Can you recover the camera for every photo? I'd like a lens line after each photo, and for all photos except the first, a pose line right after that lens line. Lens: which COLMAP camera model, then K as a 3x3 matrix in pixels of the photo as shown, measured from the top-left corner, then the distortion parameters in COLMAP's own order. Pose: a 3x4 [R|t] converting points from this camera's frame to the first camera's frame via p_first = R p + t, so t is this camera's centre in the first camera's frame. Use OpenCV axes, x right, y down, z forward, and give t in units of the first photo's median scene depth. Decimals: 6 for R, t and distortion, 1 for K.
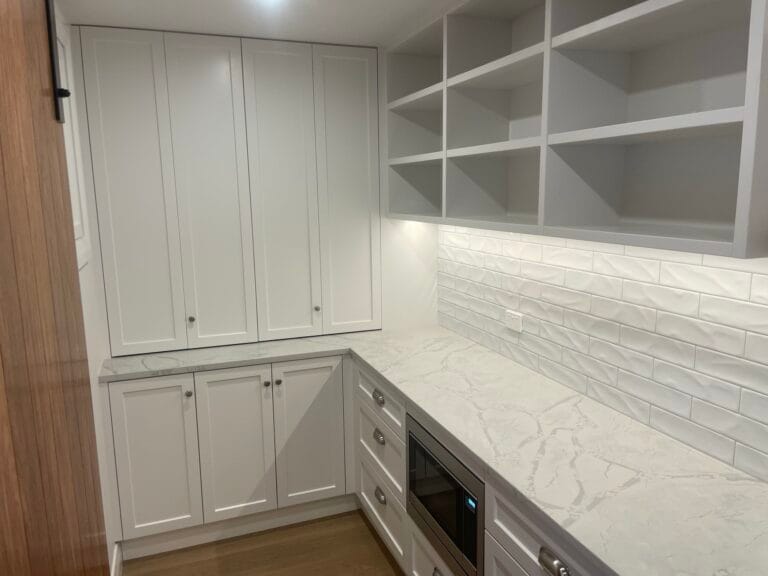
lens RADIAL K [[579.9, 0, 384.0], [0, 579.9, 288.0], [0, 0, 1]] dist [0.117536, -0.132985]
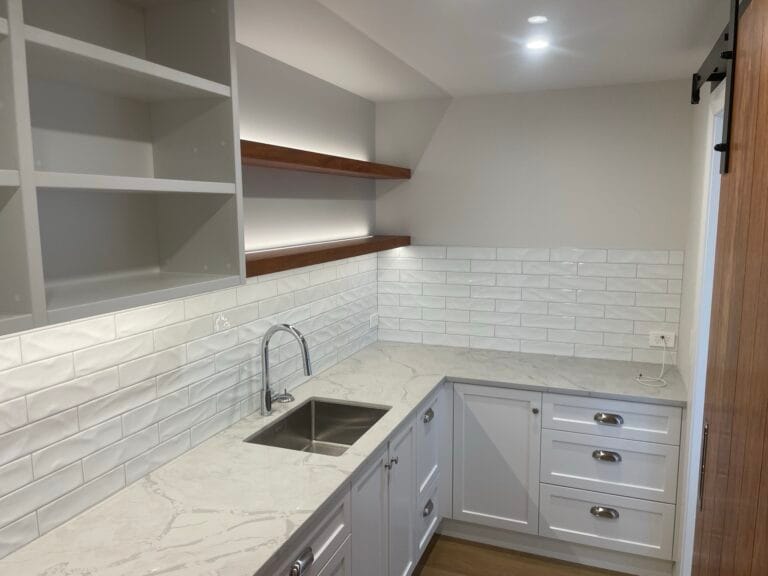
lens RADIAL K [[579.9, 0, 384.0], [0, 579.9, 288.0], [0, 0, 1]] dist [0.117536, -0.132985]
pose [[-0.746176, -0.074668, 0.661548, -0.353188], [0.125910, 0.959930, 0.250363, -0.201201], [-0.653734, 0.270111, -0.706875, 0.992370]]
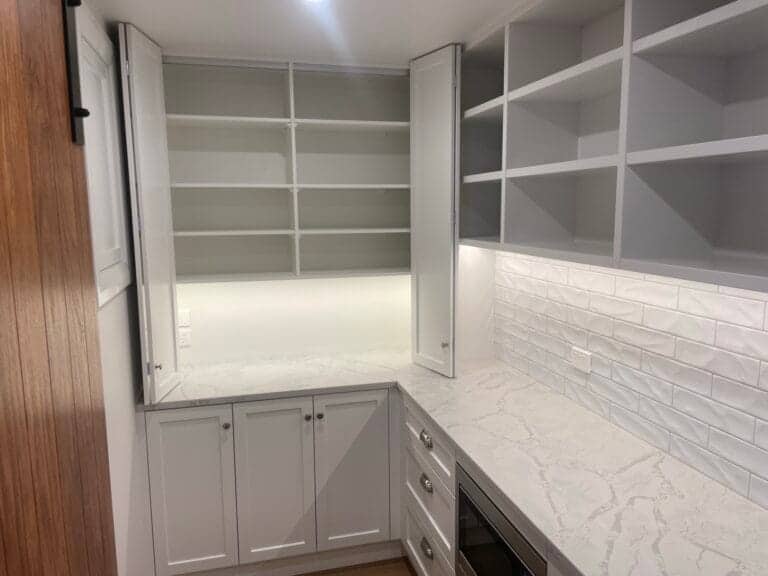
lens RADIAL K [[579.9, 0, 384.0], [0, 579.9, 288.0], [0, 0, 1]] dist [0.117536, -0.132985]
pose [[0.995185, 0.017400, -0.096459, 0.009900], [-0.019852, 0.999502, -0.024518, -0.027985], [0.095984, 0.026315, 0.995035, 0.089377]]
